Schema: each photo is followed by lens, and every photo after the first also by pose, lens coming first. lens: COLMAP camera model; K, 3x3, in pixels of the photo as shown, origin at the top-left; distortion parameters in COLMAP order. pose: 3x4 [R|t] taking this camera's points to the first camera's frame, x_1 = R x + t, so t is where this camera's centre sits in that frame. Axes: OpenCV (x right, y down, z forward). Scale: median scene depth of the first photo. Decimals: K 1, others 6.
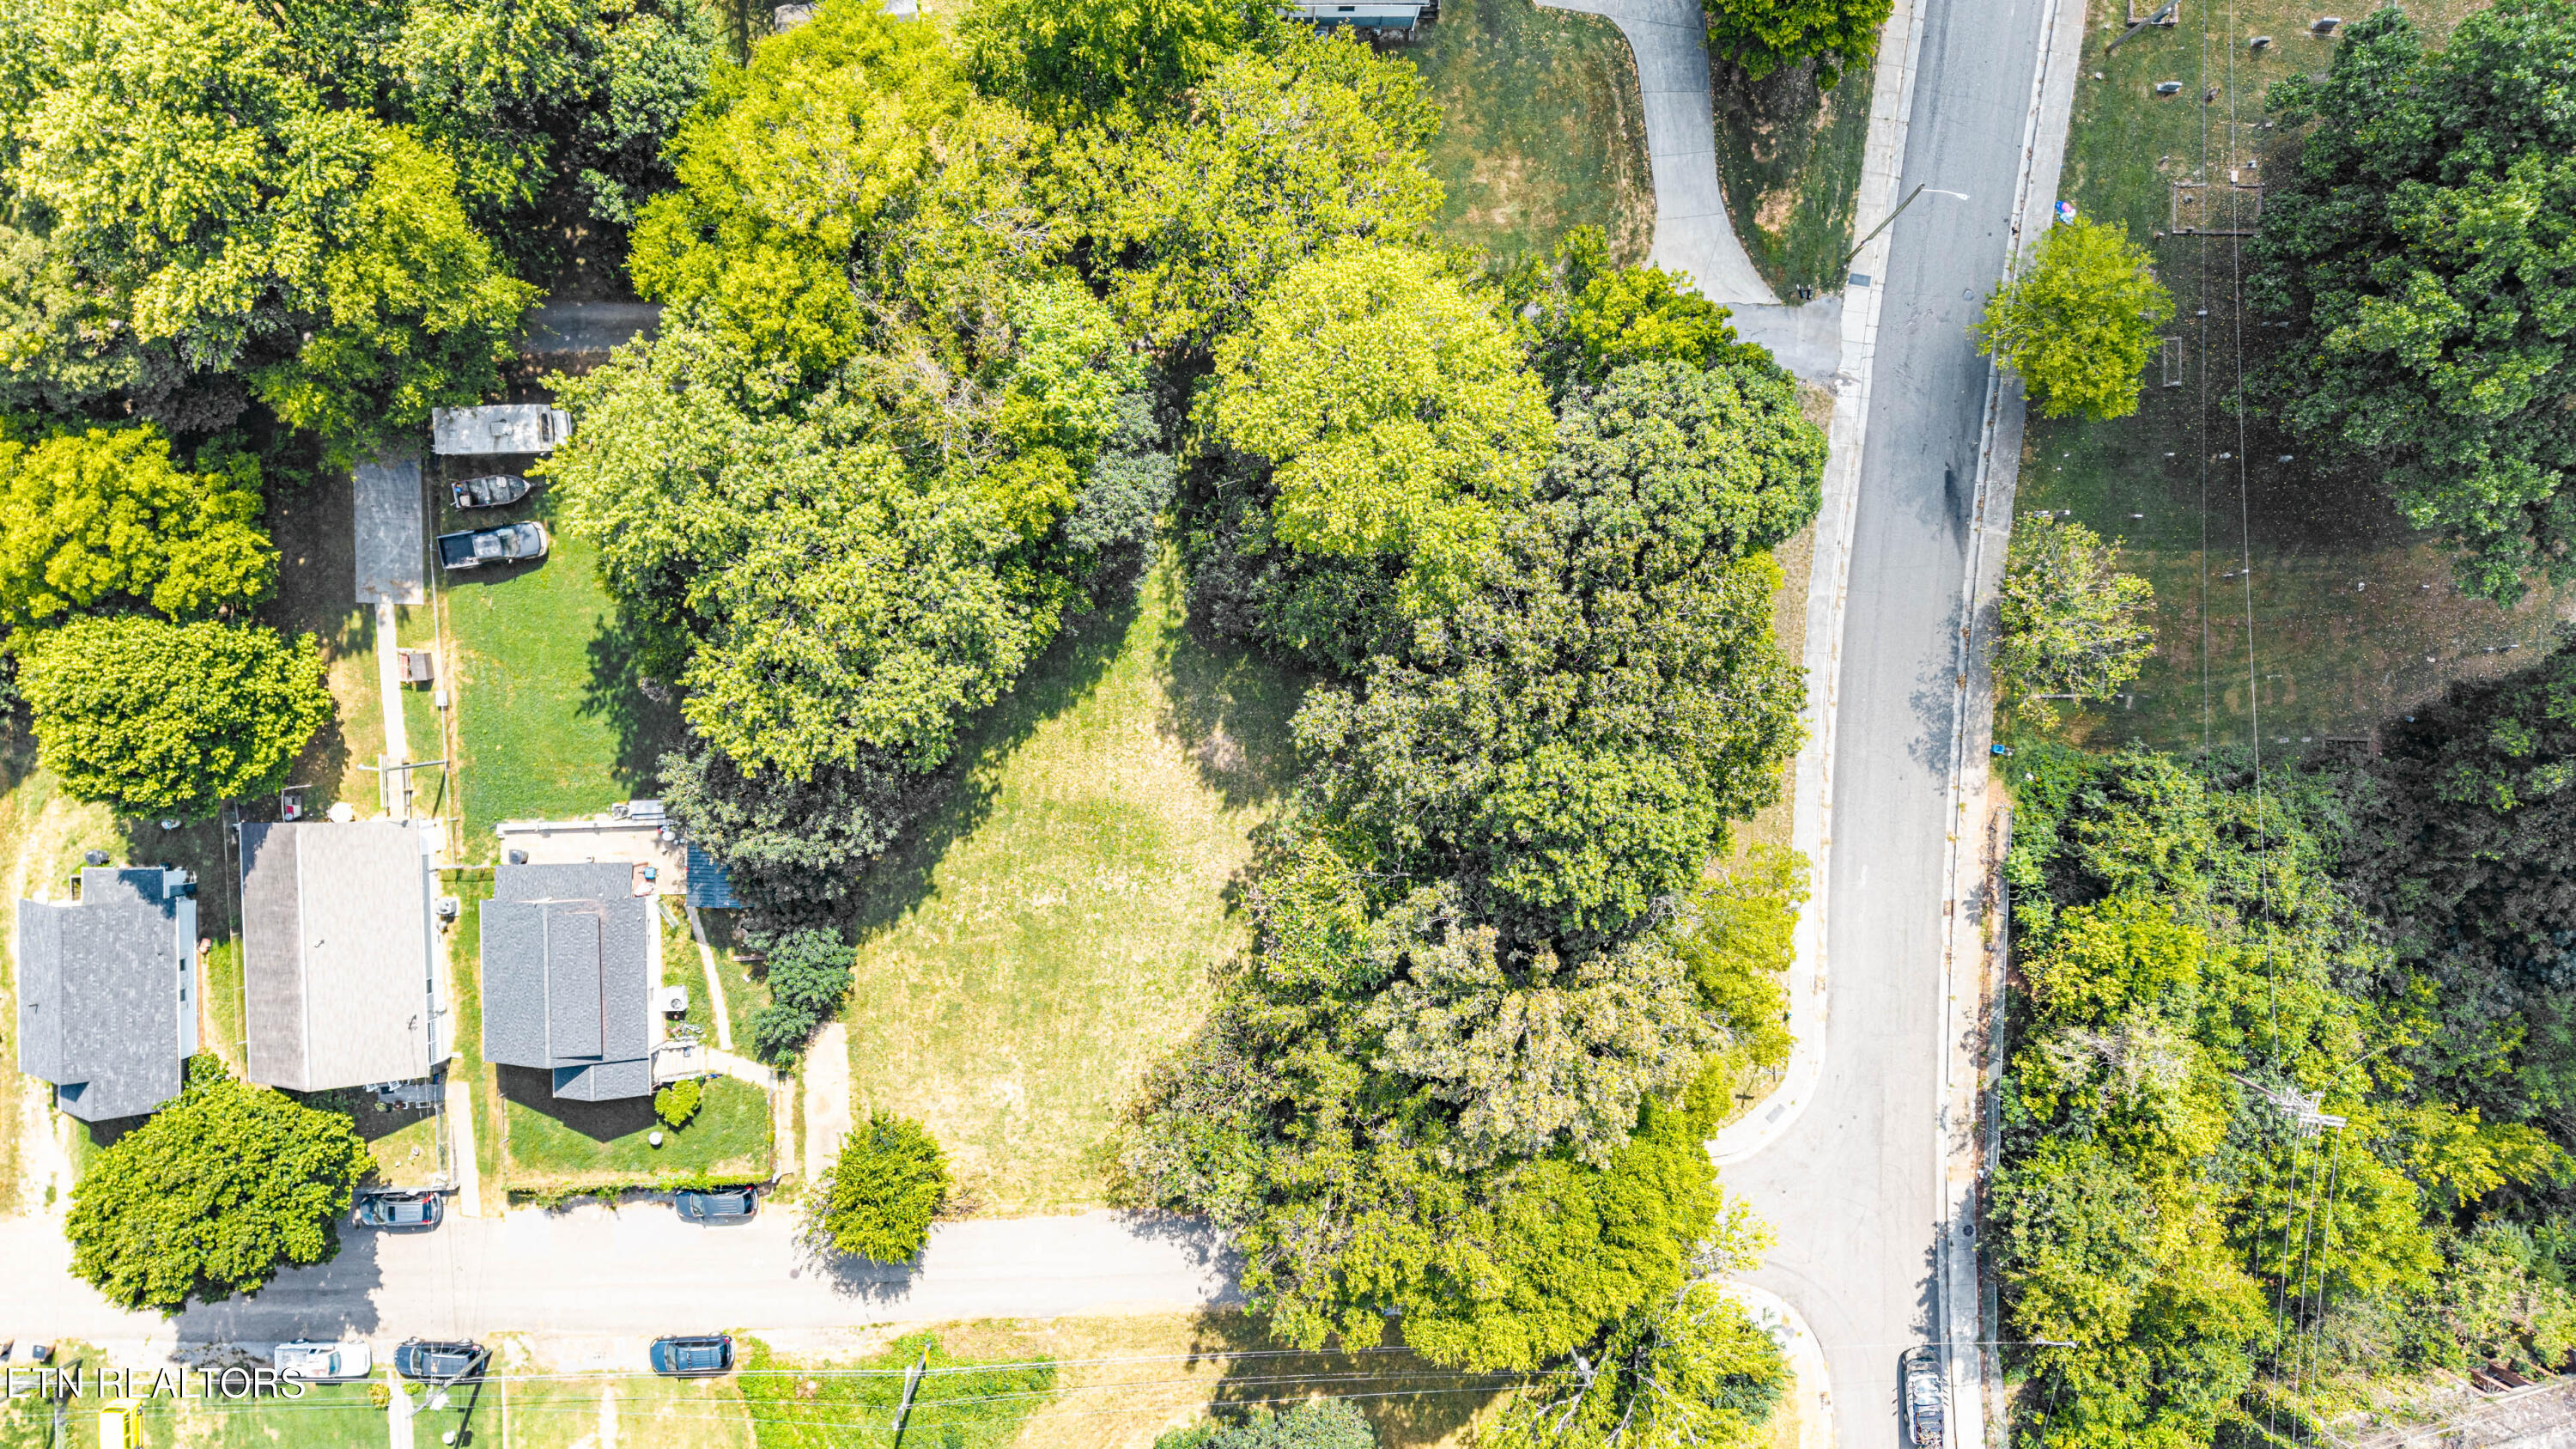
lens RADIAL K [[1799.6, 0, 1294.1], [0, 1799.6, 749.3], [0, 0, 1]] dist [0.001496, -0.001611]
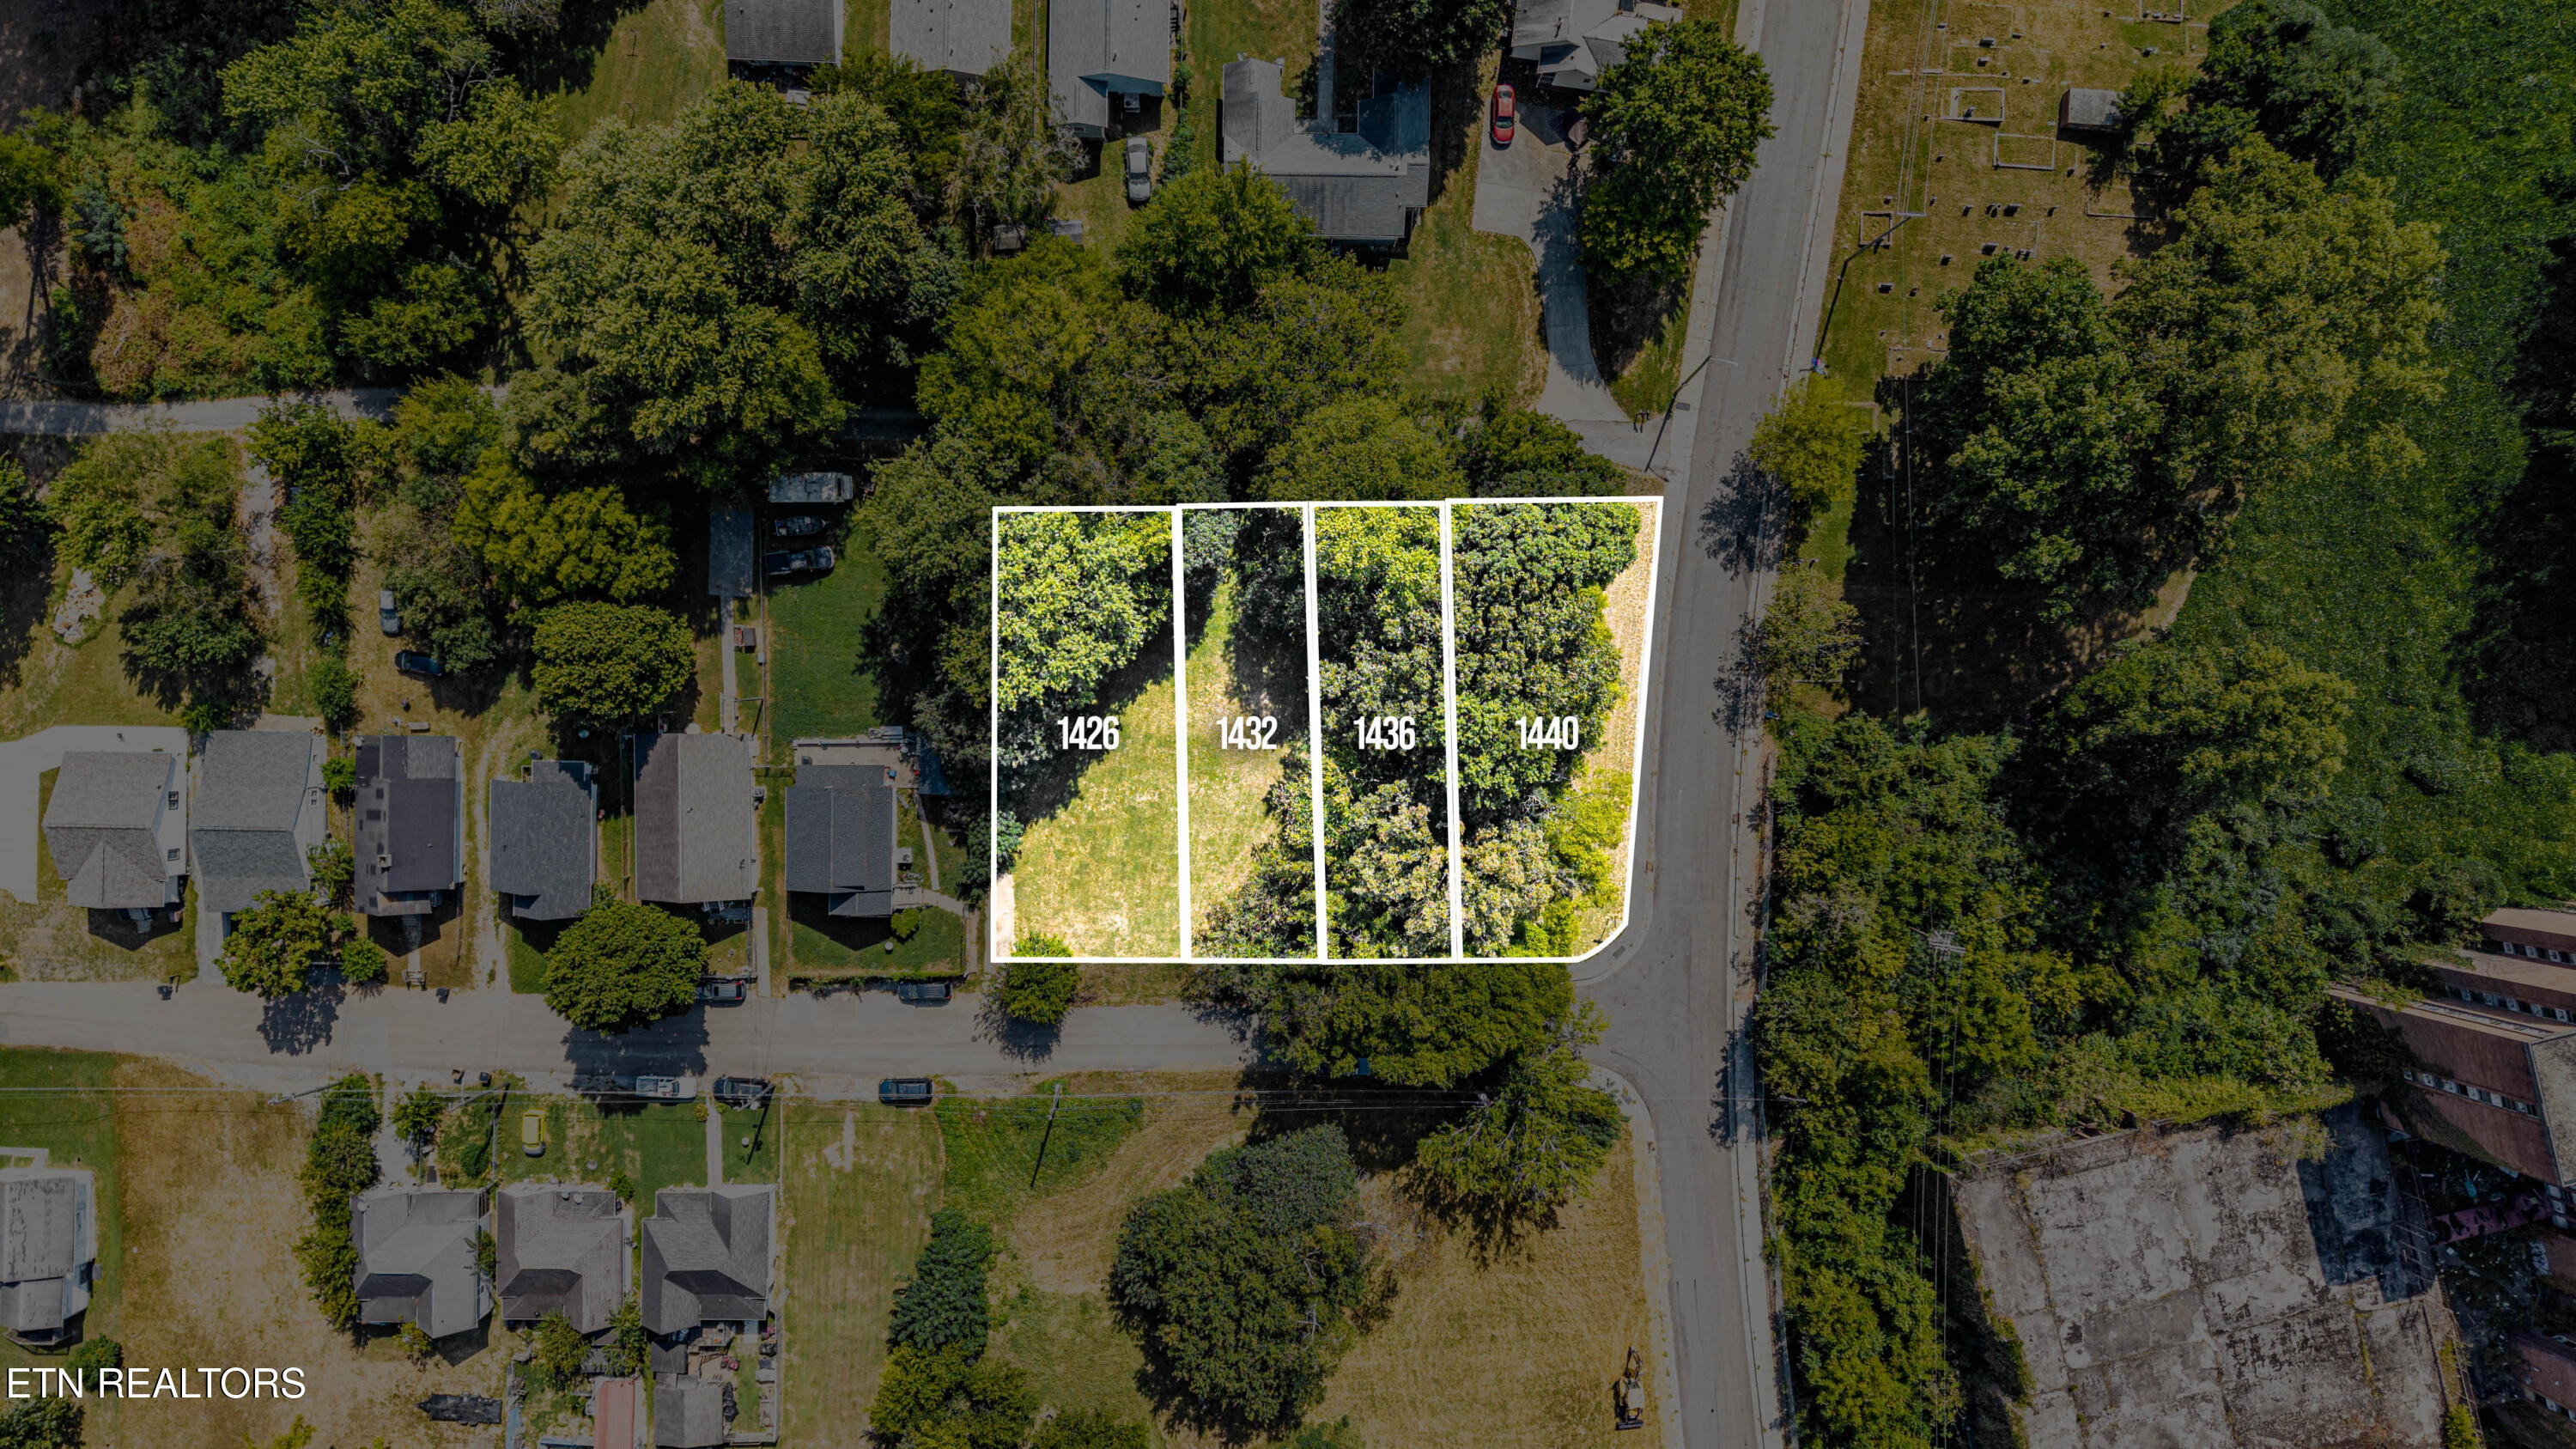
lens RADIAL K [[1782.5, 0, 1282.1], [0, 1782.5, 736.7], [0, 0, 1]] dist [0.024862, -0.002048]
pose [[0.999705, 0.022765, -0.008473, -0.010225], [-0.022843, 0.999697, -0.009199, 0.050109], [0.008261, 0.009389, 0.999922, -0.617859]]
